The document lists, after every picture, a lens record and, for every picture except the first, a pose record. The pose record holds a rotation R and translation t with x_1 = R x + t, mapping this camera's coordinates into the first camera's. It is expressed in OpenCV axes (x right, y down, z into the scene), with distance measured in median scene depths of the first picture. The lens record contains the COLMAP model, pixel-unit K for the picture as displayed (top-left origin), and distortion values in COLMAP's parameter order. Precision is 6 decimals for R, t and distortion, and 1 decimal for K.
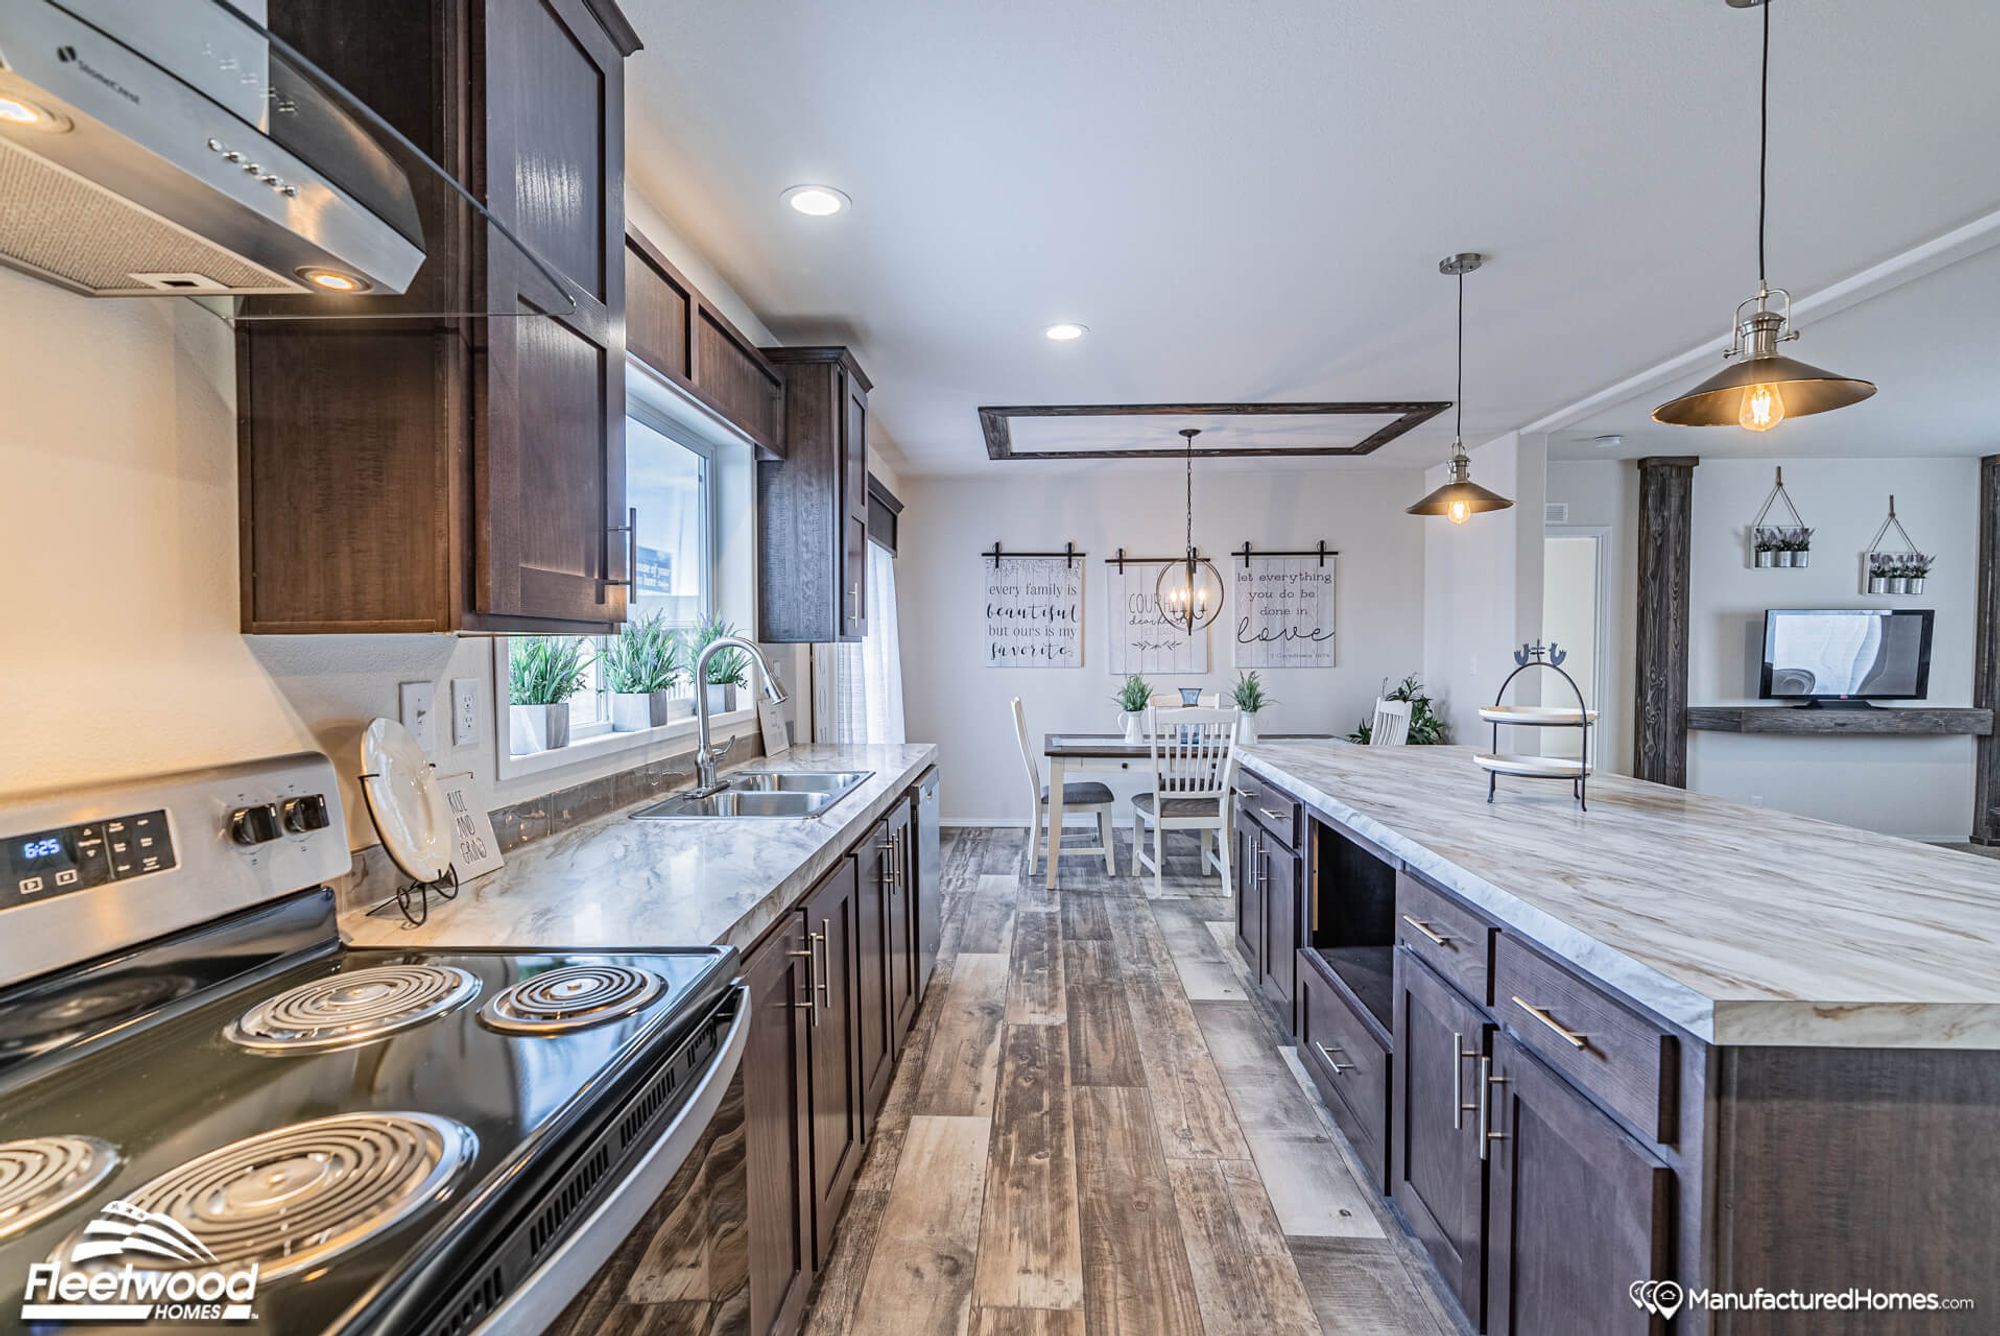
lens RADIAL K [[914.8, 0, 1000.0], [0, 914.8, 668.0], [0, 0, 1]] dist [-0.001070, 0.000633]
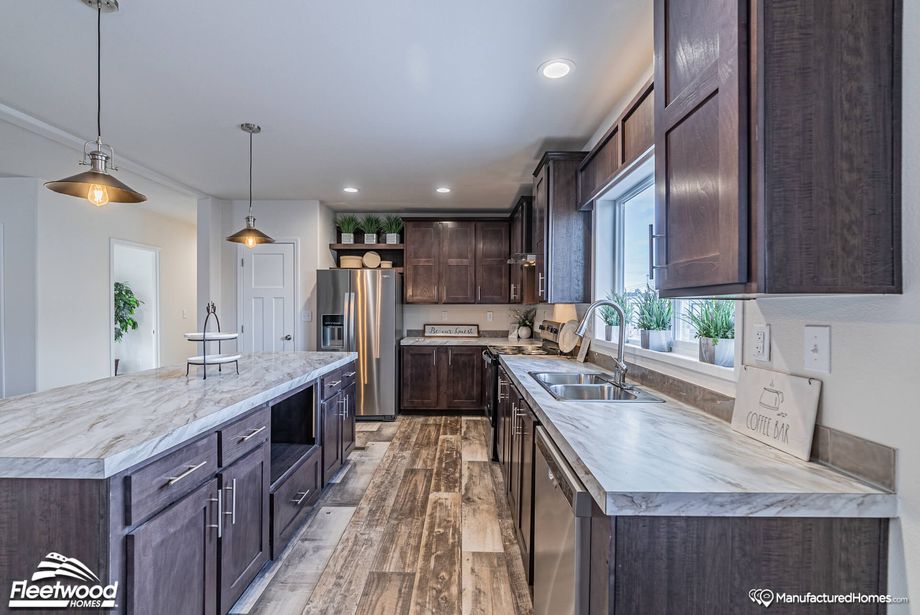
lens RADIAL K [[432.7, 0, 452.4], [0, 432.7, 306.1], [0, 0, 1]] dist [0.004528, 0.000284]
pose [[-0.999602, -0.003358, -0.028010, 0.029305], [-0.003955, 0.999765, 0.021312, -0.030298], [0.027932, 0.021414, -0.999380, 1.441714]]
